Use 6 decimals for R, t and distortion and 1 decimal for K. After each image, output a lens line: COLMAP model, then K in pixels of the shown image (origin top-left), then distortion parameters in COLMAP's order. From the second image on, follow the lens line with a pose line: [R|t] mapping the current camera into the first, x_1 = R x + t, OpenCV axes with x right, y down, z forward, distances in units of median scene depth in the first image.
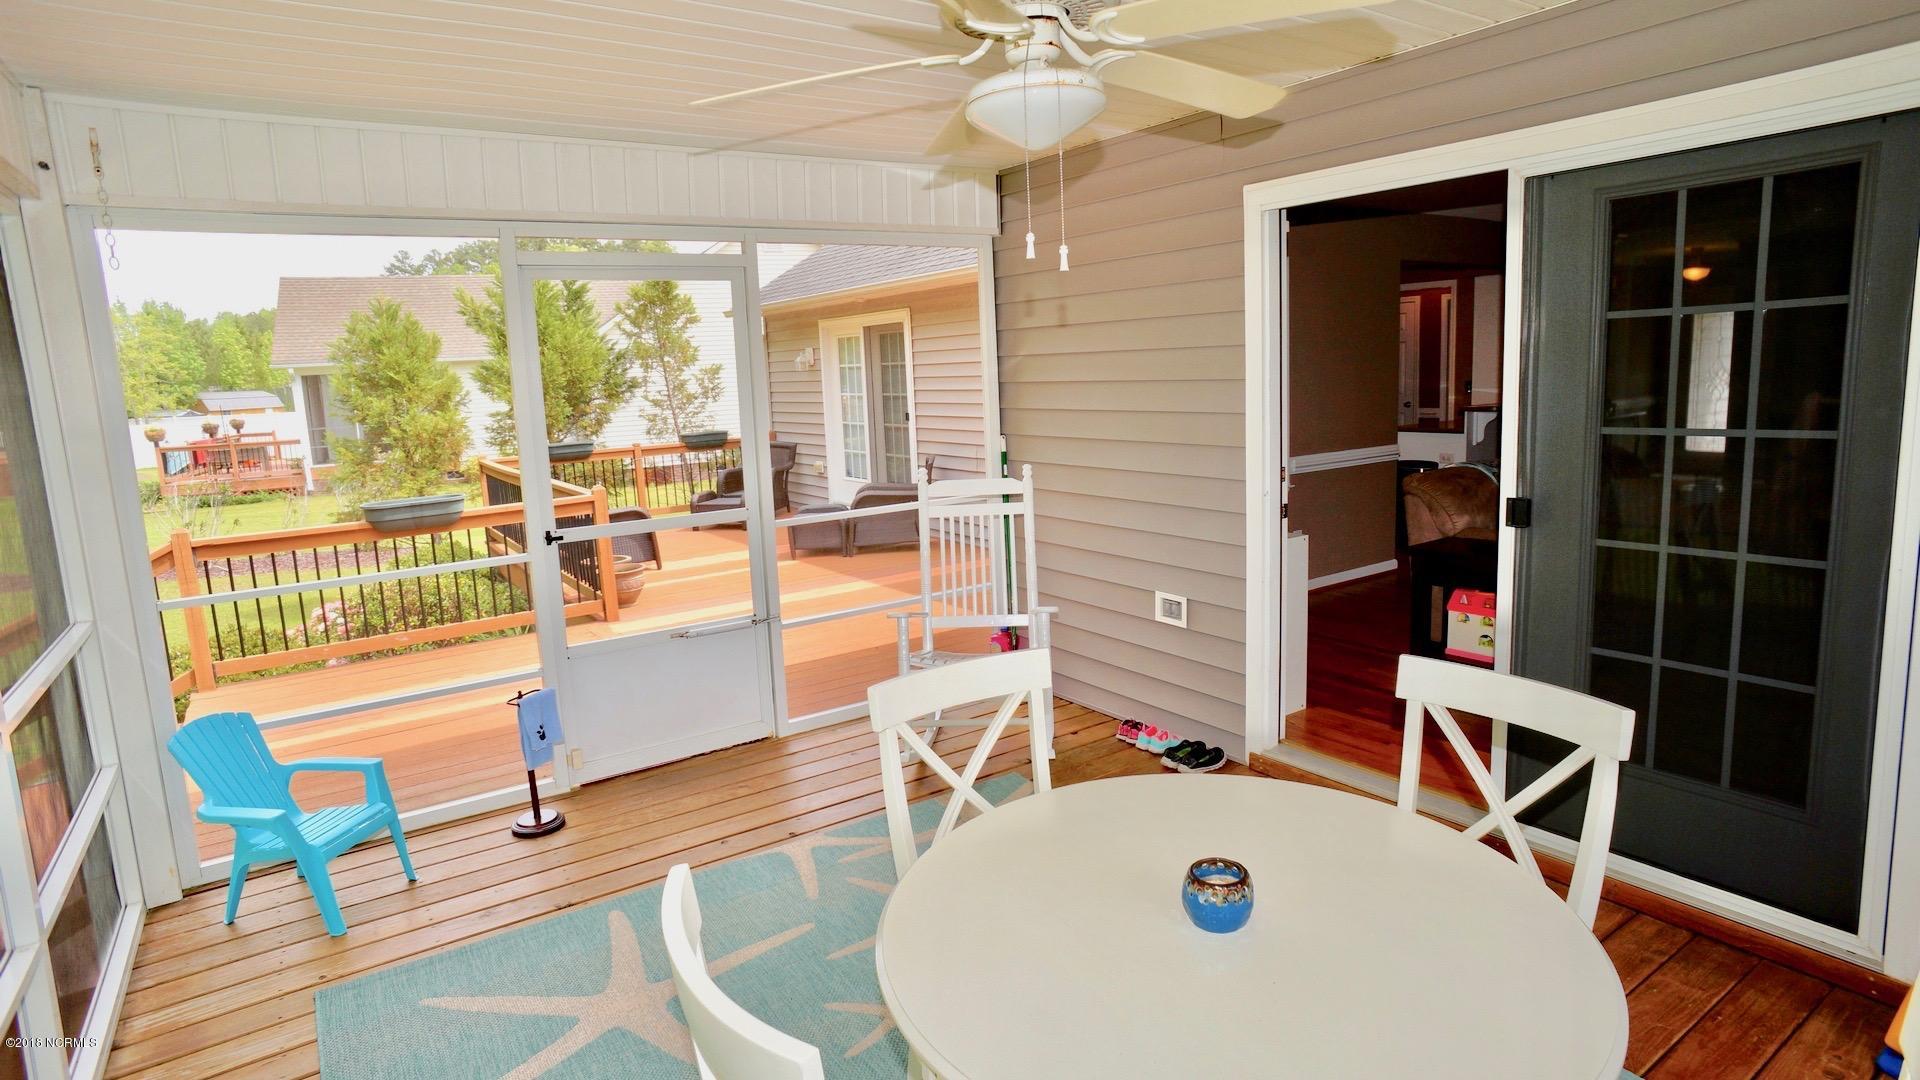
lens RADIAL K [[1027.2, 0, 951.8], [0, 1027.2, 537.4], [0, 0, 1]] dist [-0.048818, 0.018792]
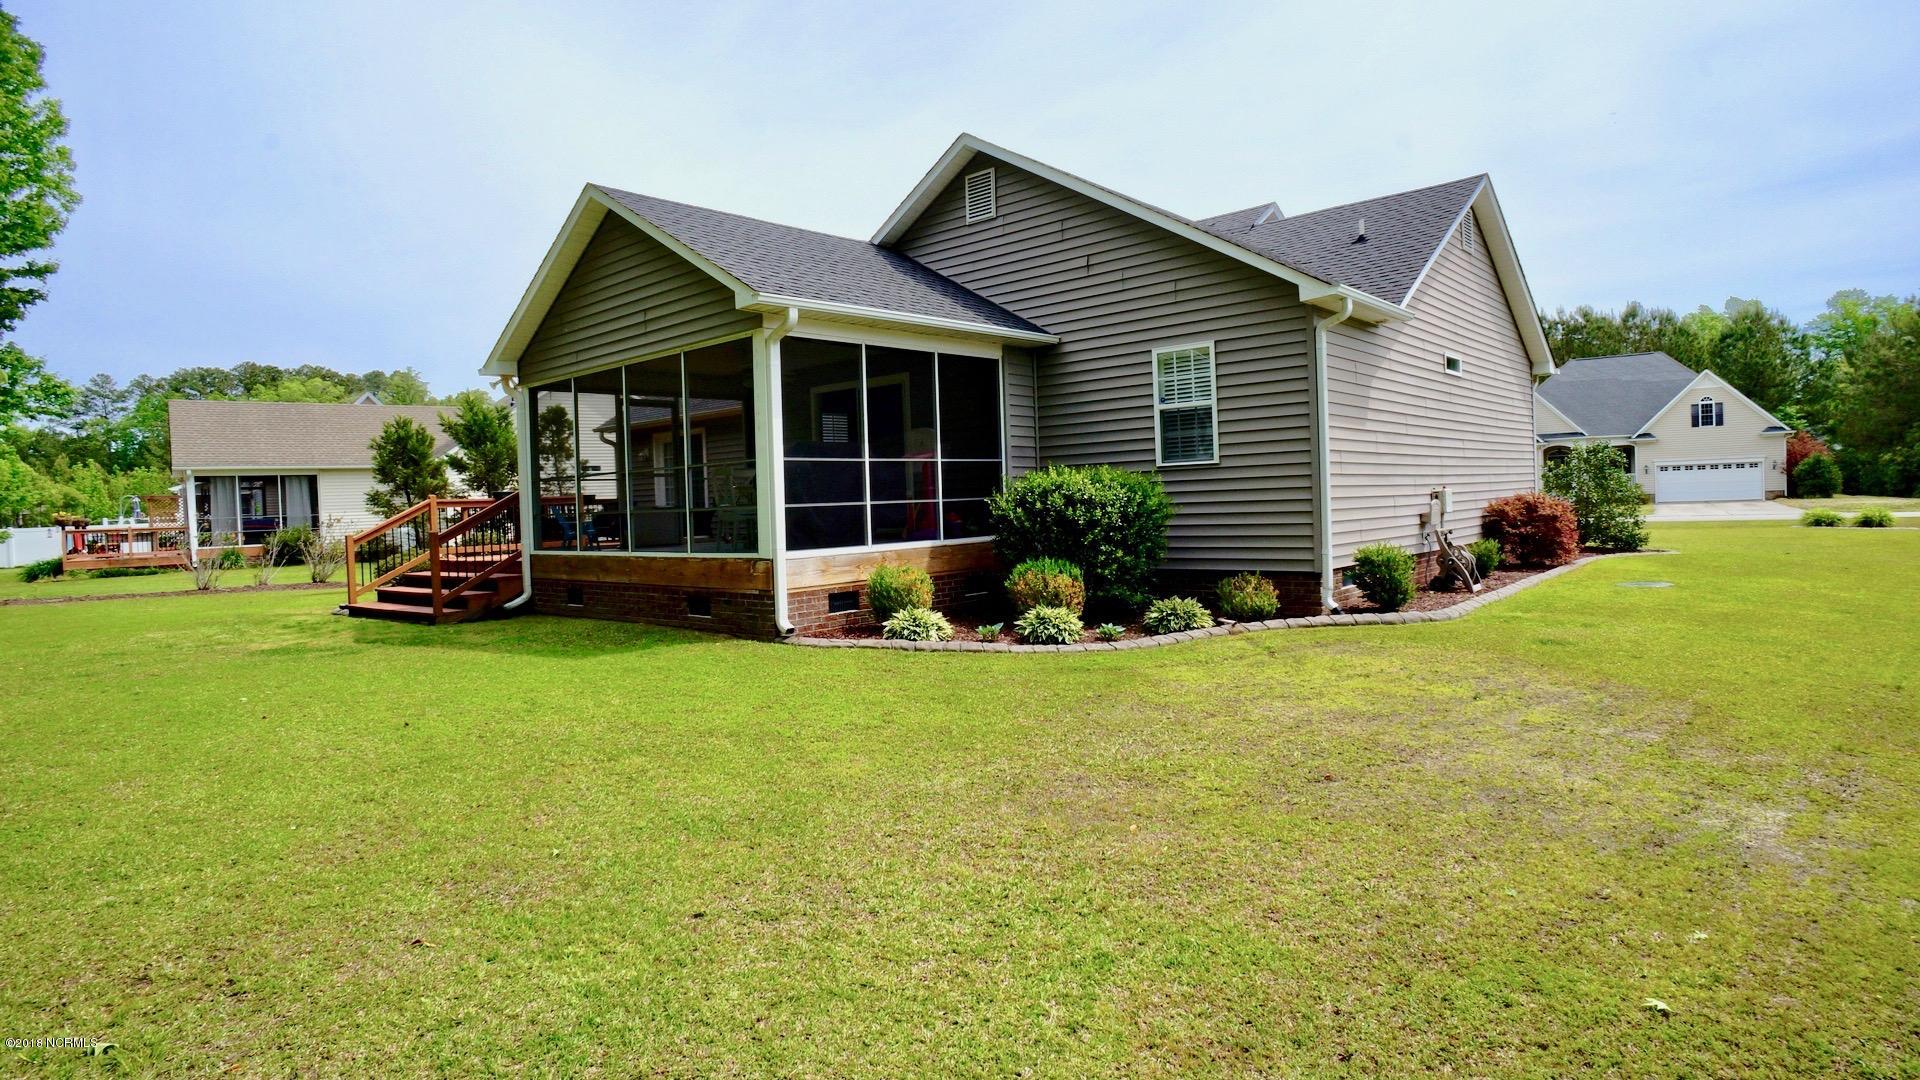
lens RADIAL K [[1027.2, 0, 952.9], [0, 1027.2, 536.6], [0, 0, 1]] dist [-0.048818, 0.018792]
pose [[0.974164, 0.006082, 0.225759, -0.016223], [0.025853, 0.990062, -0.138232, 0.279554], [-0.224356, 0.140497, 0.964326, -1.023896]]
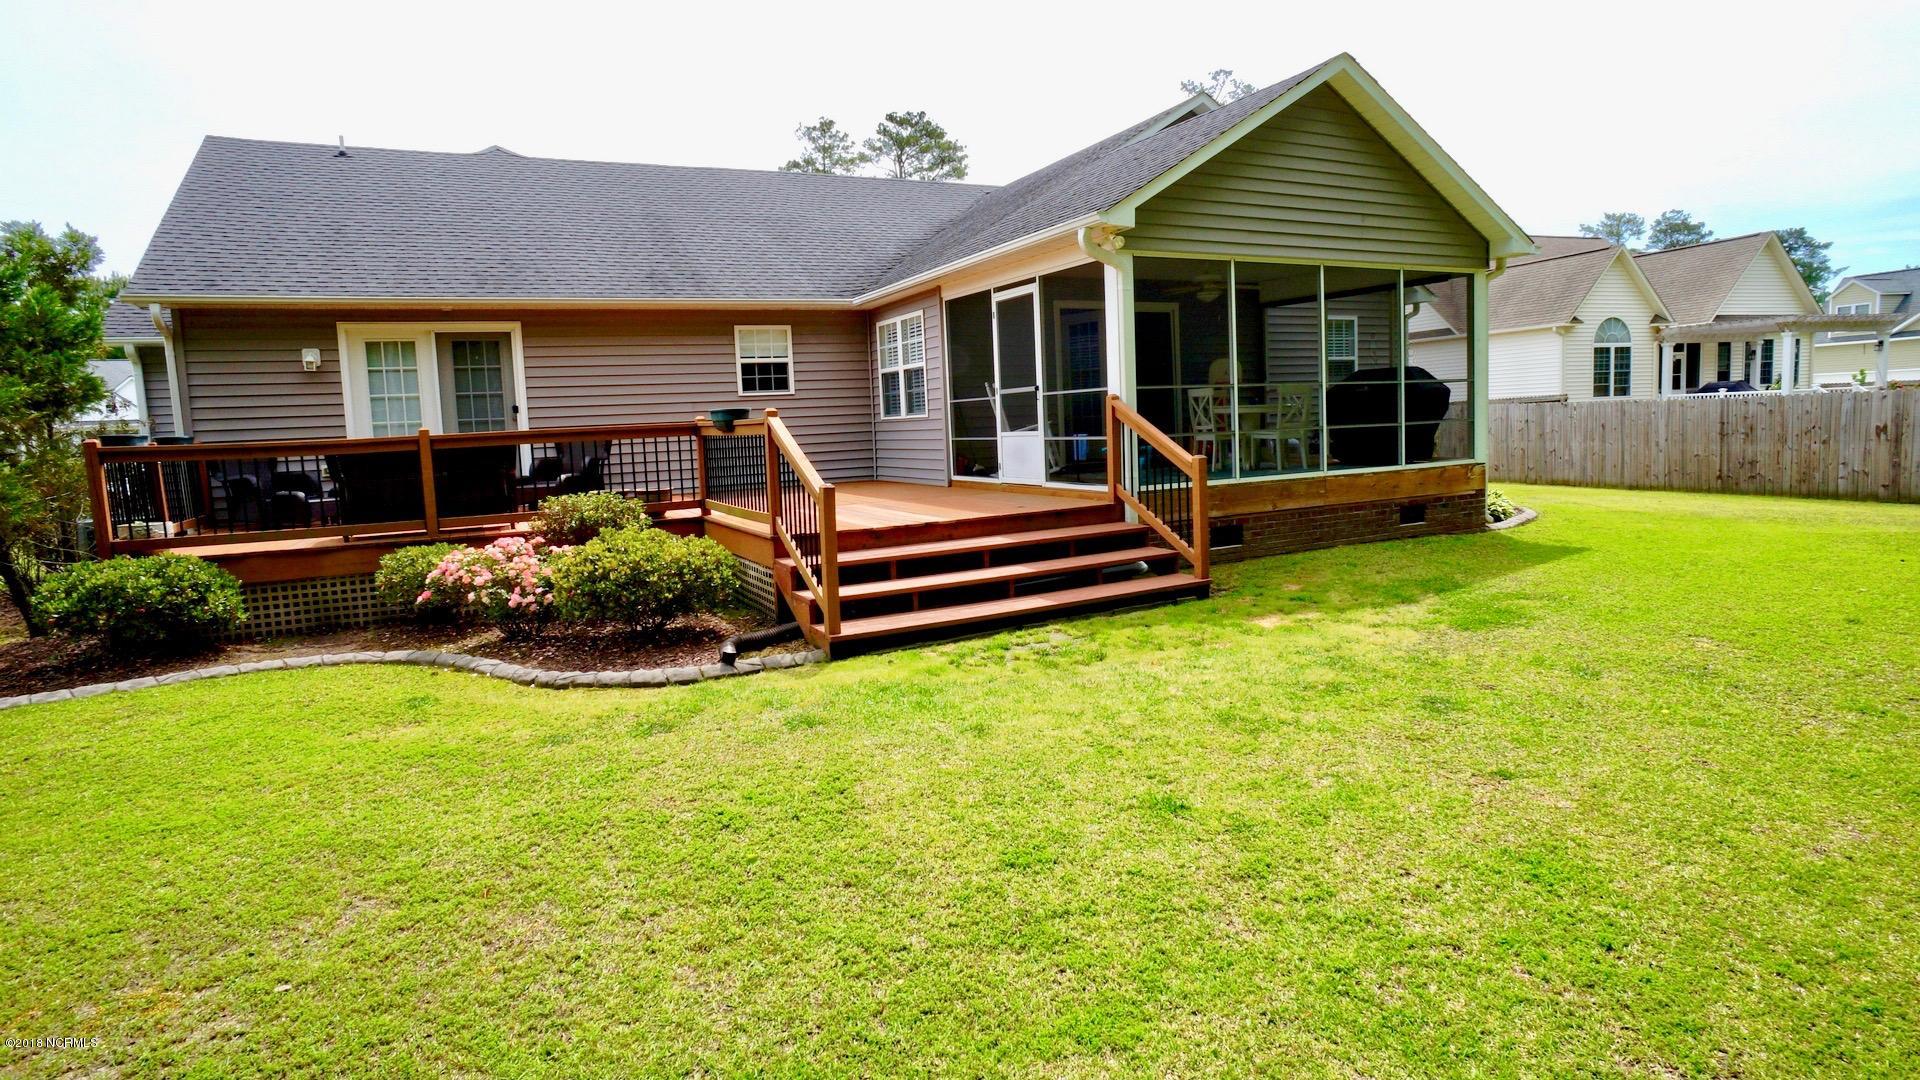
lens RADIAL K [[1057.4, 0, 965.9], [0, 1057.4, 538.6], [0, 0, 1]] dist [-0.053186, -0.000308]
pose [[0.120322, -0.065546, 0.990569, -1.180031], [0.200998, 0.978760, 0.040350, 0.086688], [-0.972174, 0.194248, 0.130941, 0.339236]]
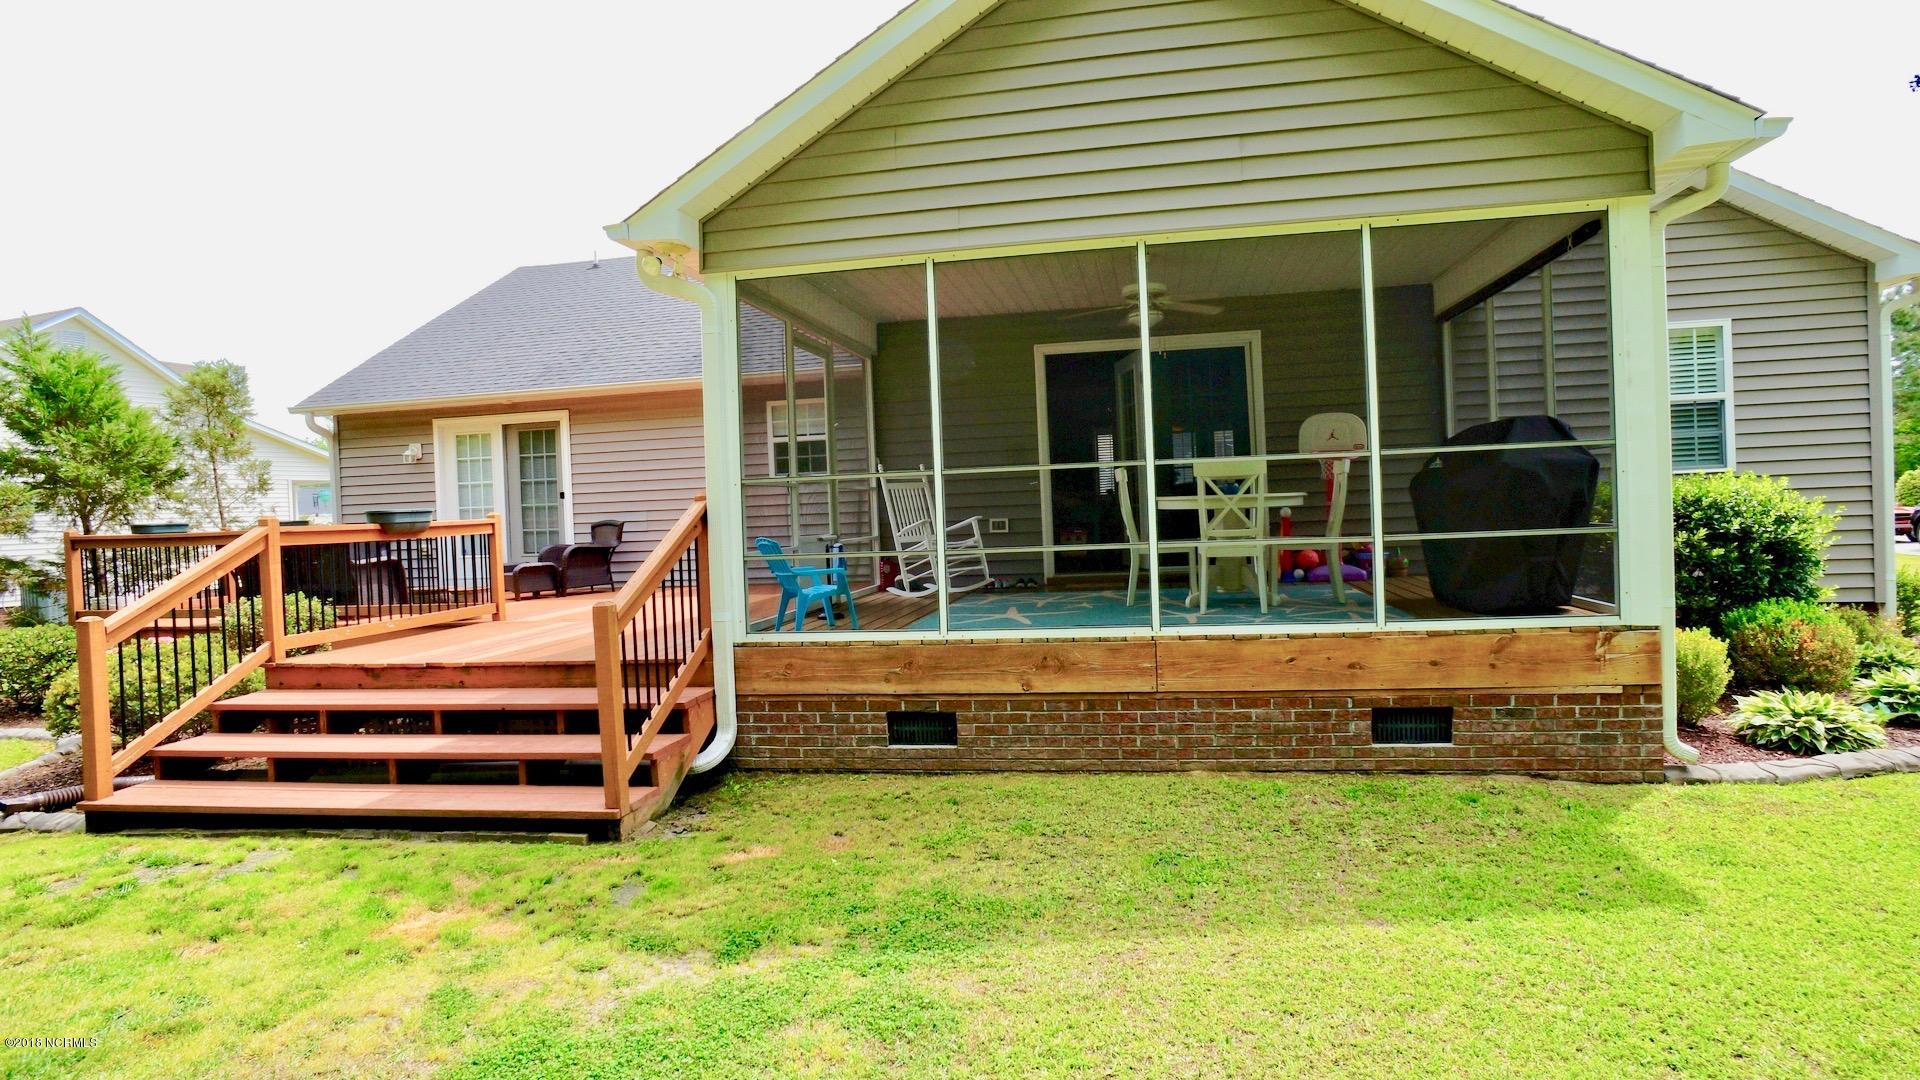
lens RADIAL K [[1027.2, 0, 963.5], [0, 1027.2, 534.6], [0, 0, 1]] dist [-0.048818, 0.018792]
pose [[0.709494, 0.000751, 0.704711, -0.557179], [0.122893, 0.984545, -0.124777, 0.141425], [-0.693913, 0.175133, 0.698436, -0.196754]]
